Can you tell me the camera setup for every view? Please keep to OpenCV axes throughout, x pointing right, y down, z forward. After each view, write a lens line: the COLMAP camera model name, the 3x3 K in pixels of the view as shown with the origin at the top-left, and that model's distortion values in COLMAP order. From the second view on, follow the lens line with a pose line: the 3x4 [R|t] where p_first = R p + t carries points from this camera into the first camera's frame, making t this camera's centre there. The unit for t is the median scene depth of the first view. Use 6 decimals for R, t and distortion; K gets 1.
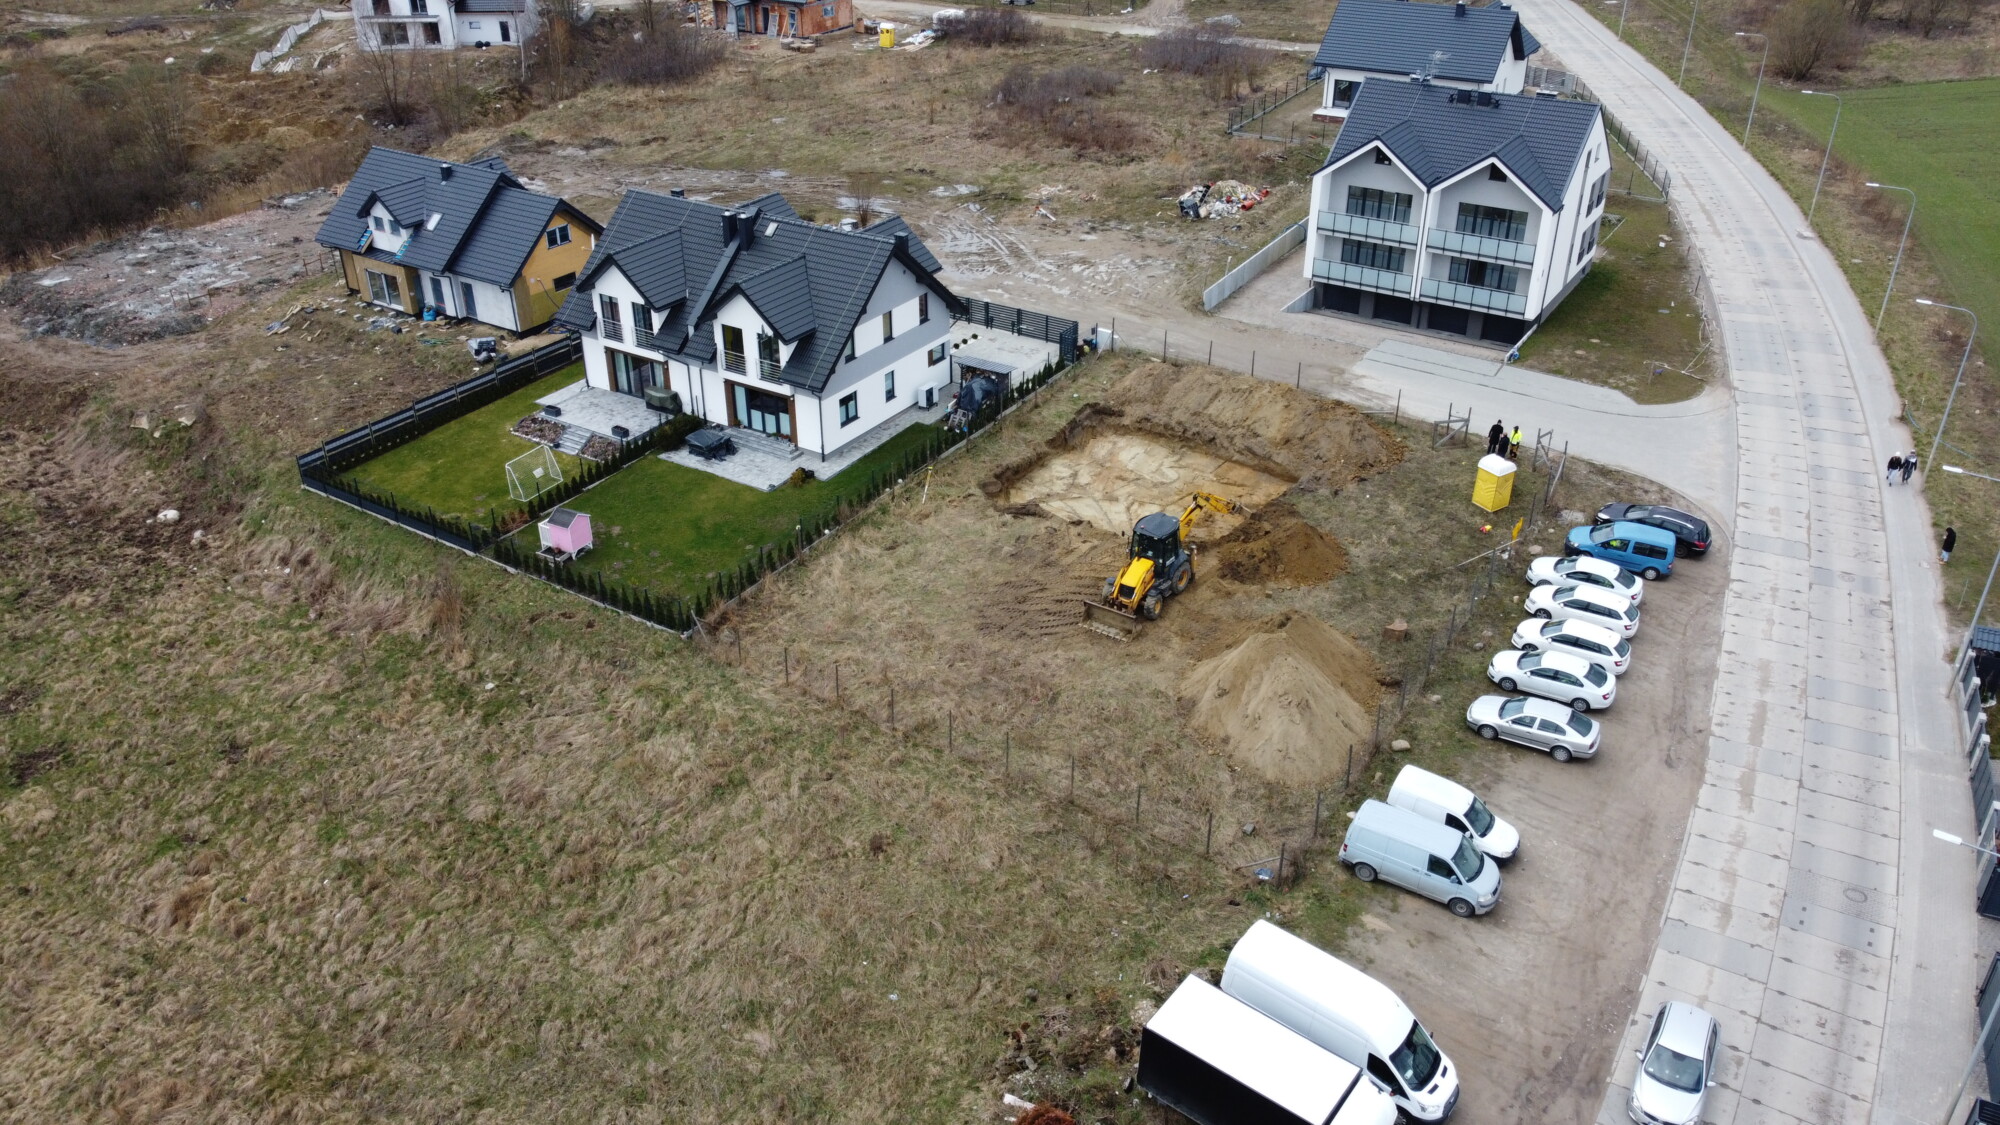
lens RADIAL K [[1517.6, 0, 993.5], [0, 1517.6, 561.4], [0, 0, 1]] dist [0.000676, -0.009011]
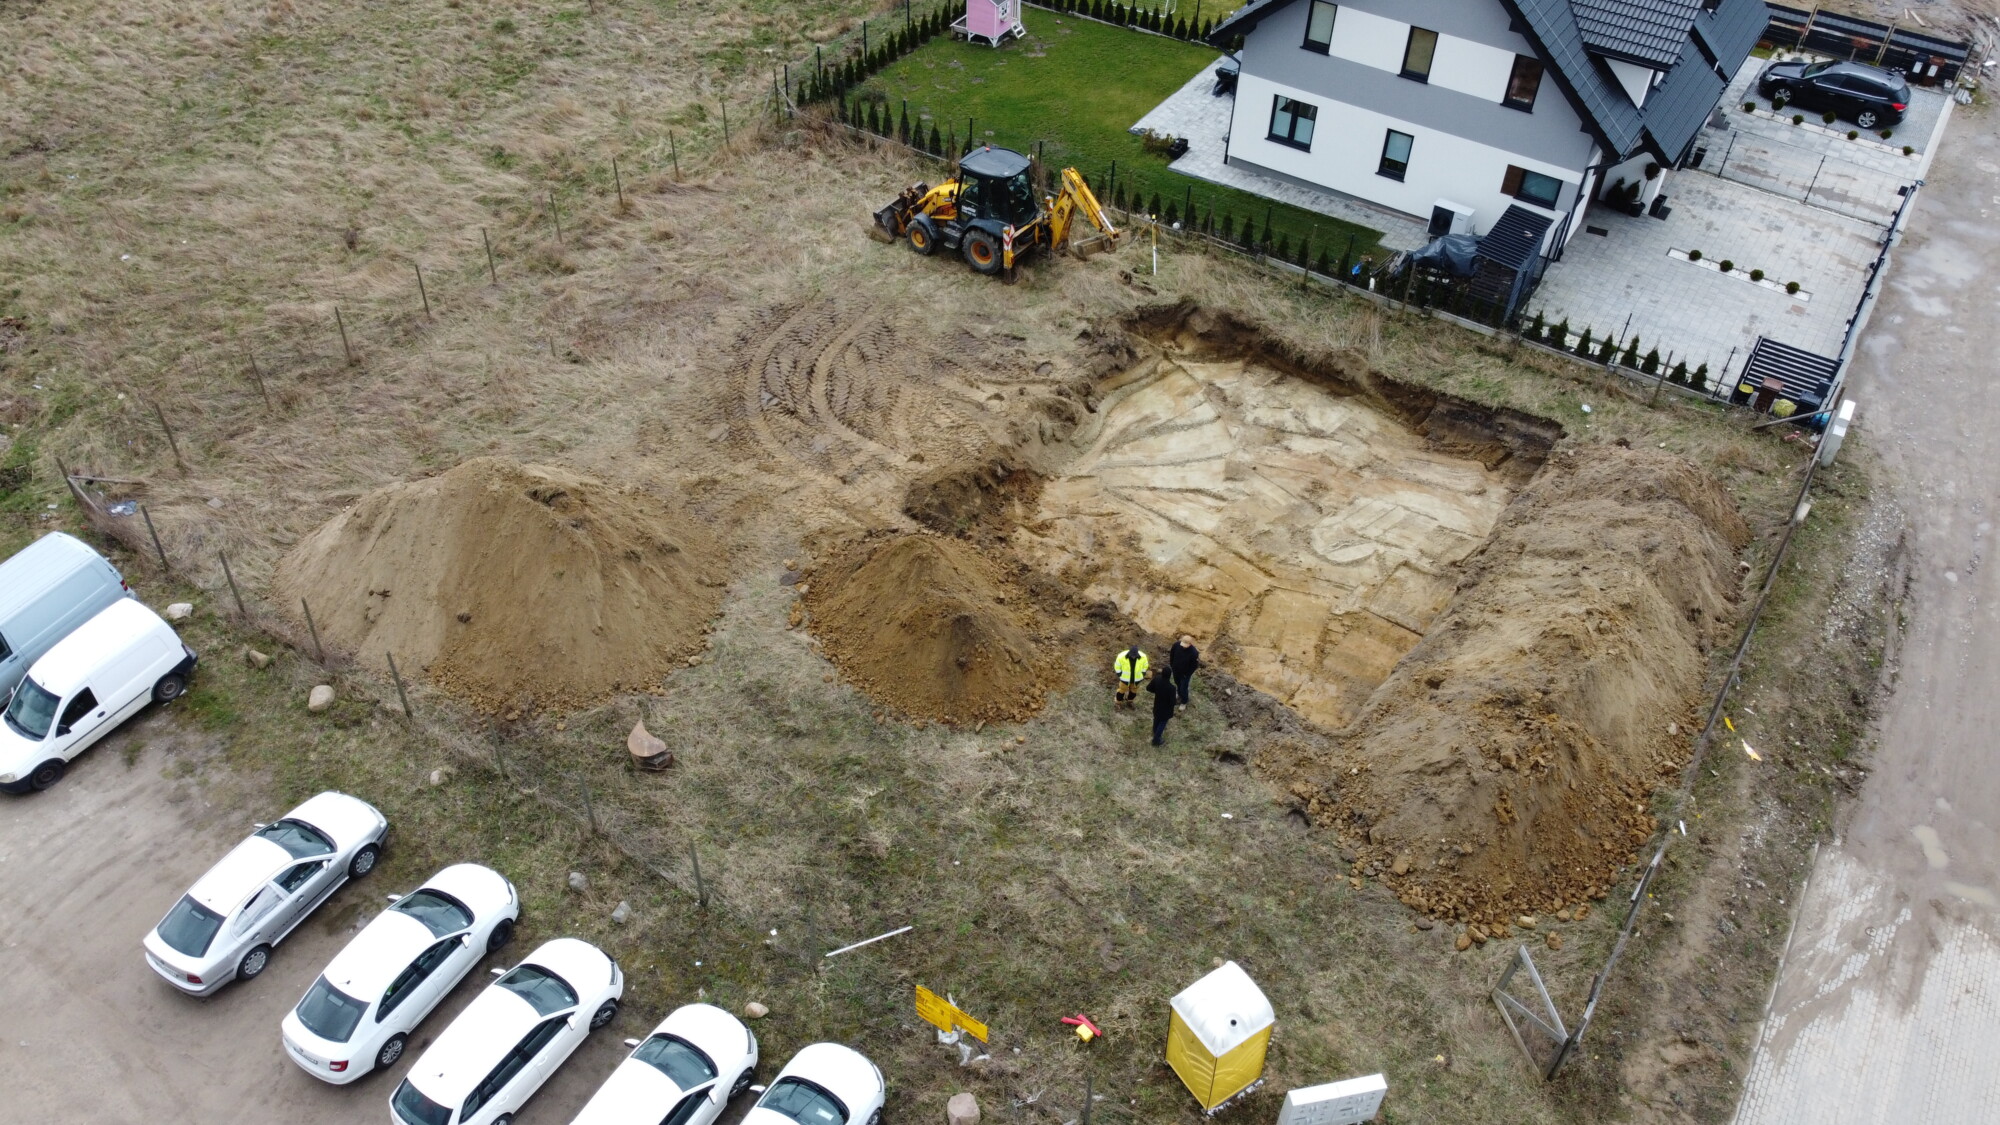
lens RADIAL K [[1517.6, 0, 993.5], [0, 1517.6, 561.4], [0, 0, 1]] dist [0.000676, -0.009011]
pose [[-0.007258, 0.679784, -0.733377, 0.489793], [-0.517691, 0.624910, 0.584366, -0.289390], [0.855537, 0.383904, 0.347382, 0.738566]]
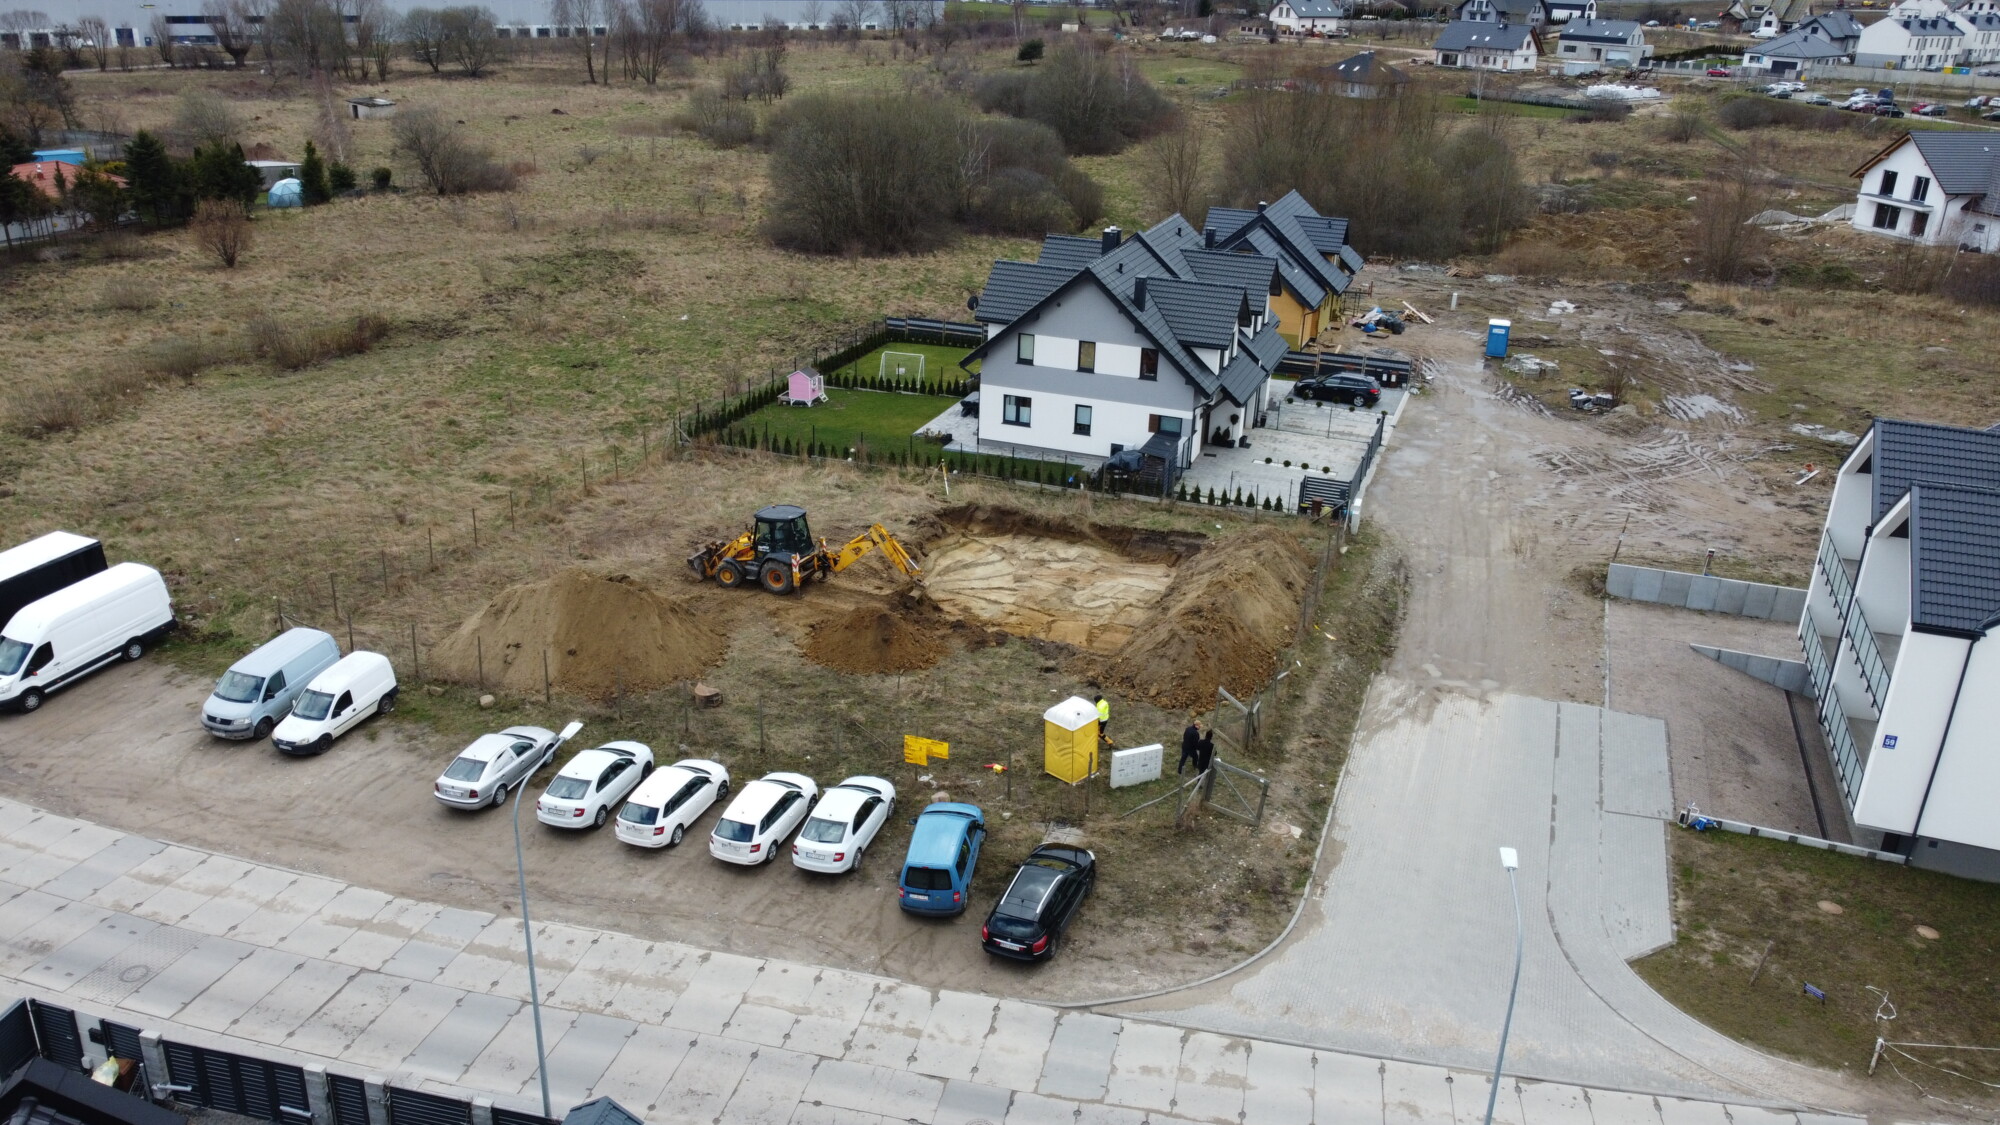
lens RADIAL K [[1517.6, 0, 993.5], [0, 1517.6, 561.4], [0, 0, 1]] dist [0.000676, -0.009011]
pose [[0.209866, 0.375903, -0.902582, 0.845563], [-0.508389, 0.830487, 0.227668, -0.237589], [0.835163, 0.411082, 0.365395, 0.653888]]
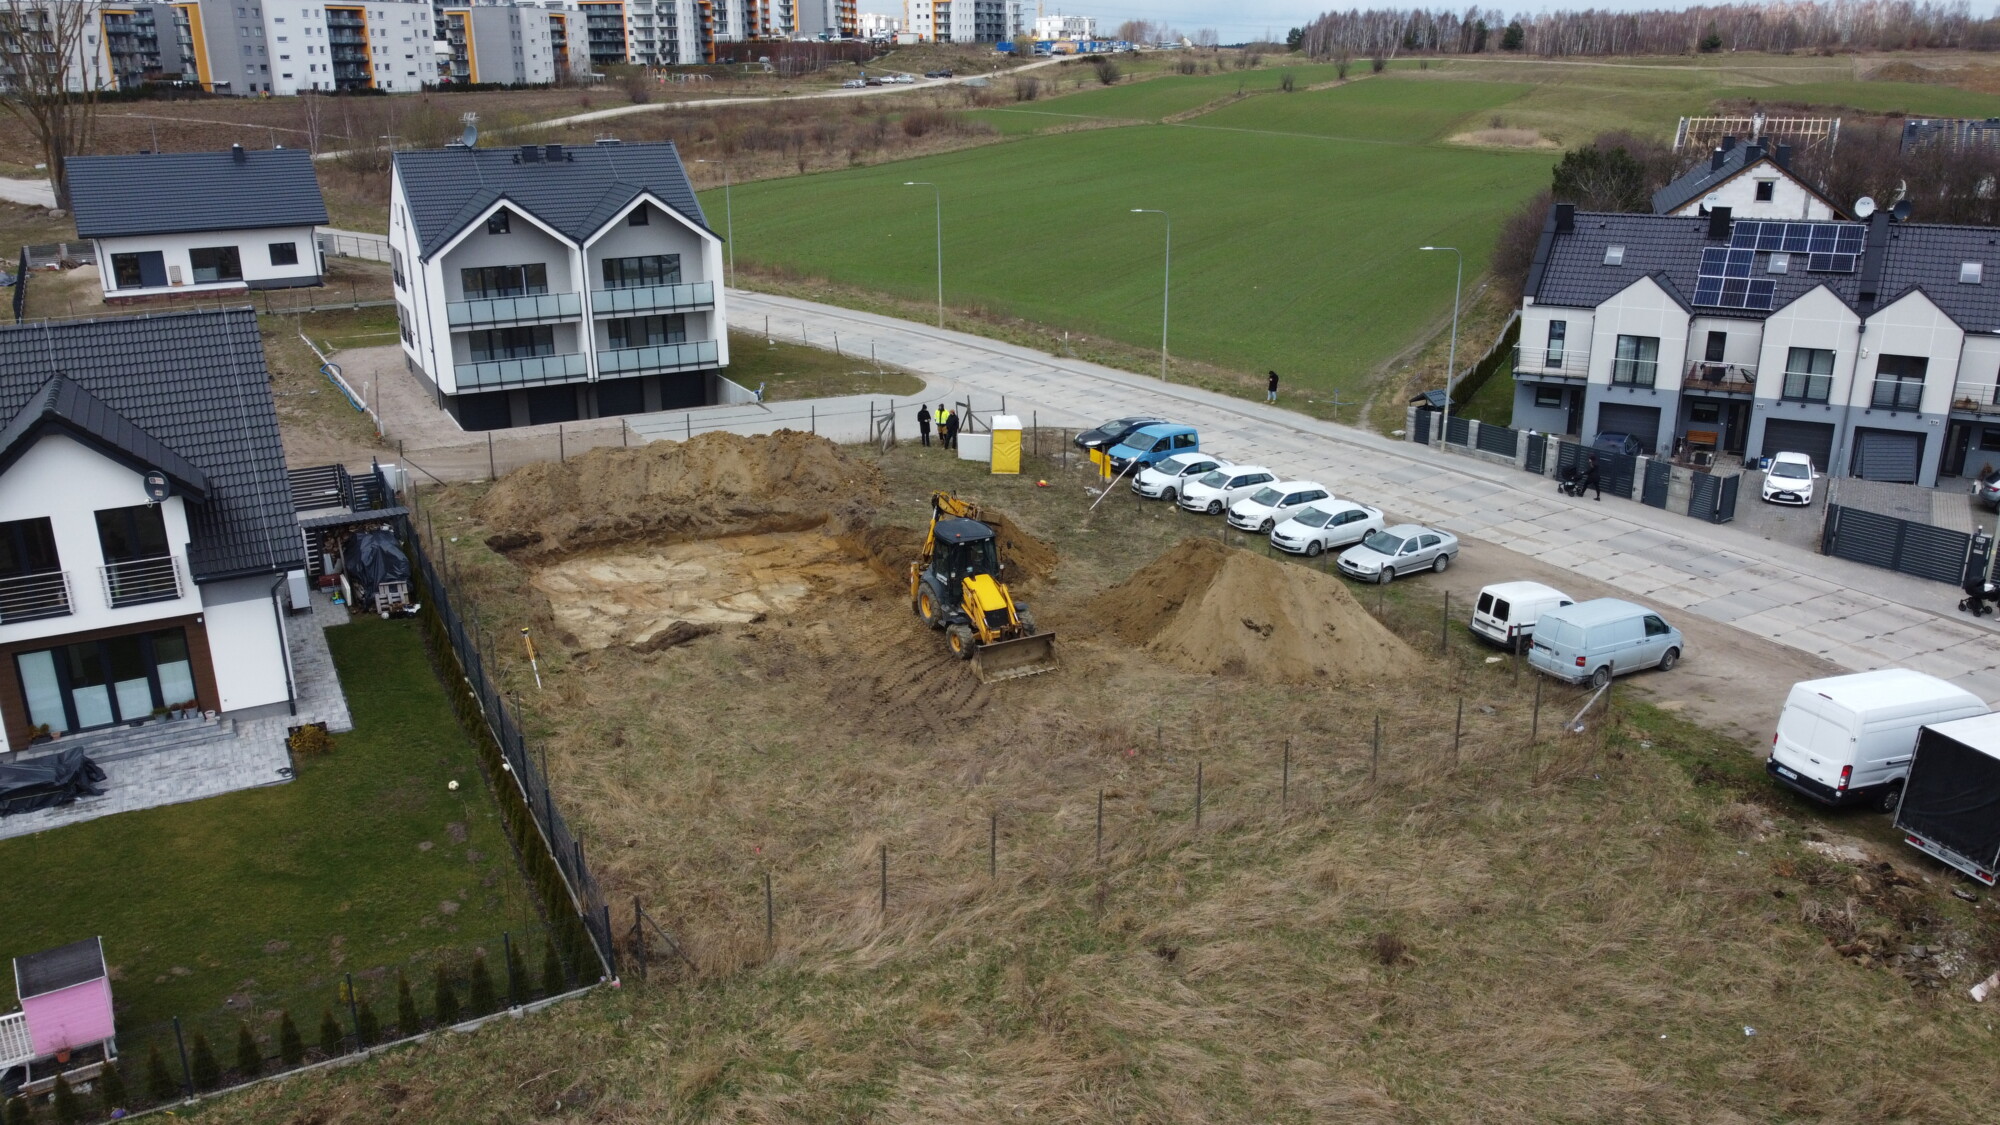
lens RADIAL K [[1517.6, 0, 993.5], [0, 1517.6, 561.4], [0, 0, 1]] dist [0.000676, -0.009011]
pose [[0.480461, -0.277103, 0.832088, -0.414124], [0.436320, 0.898548, 0.047297, -0.032304], [-0.760777, 0.340332, 0.552623, 0.500111]]
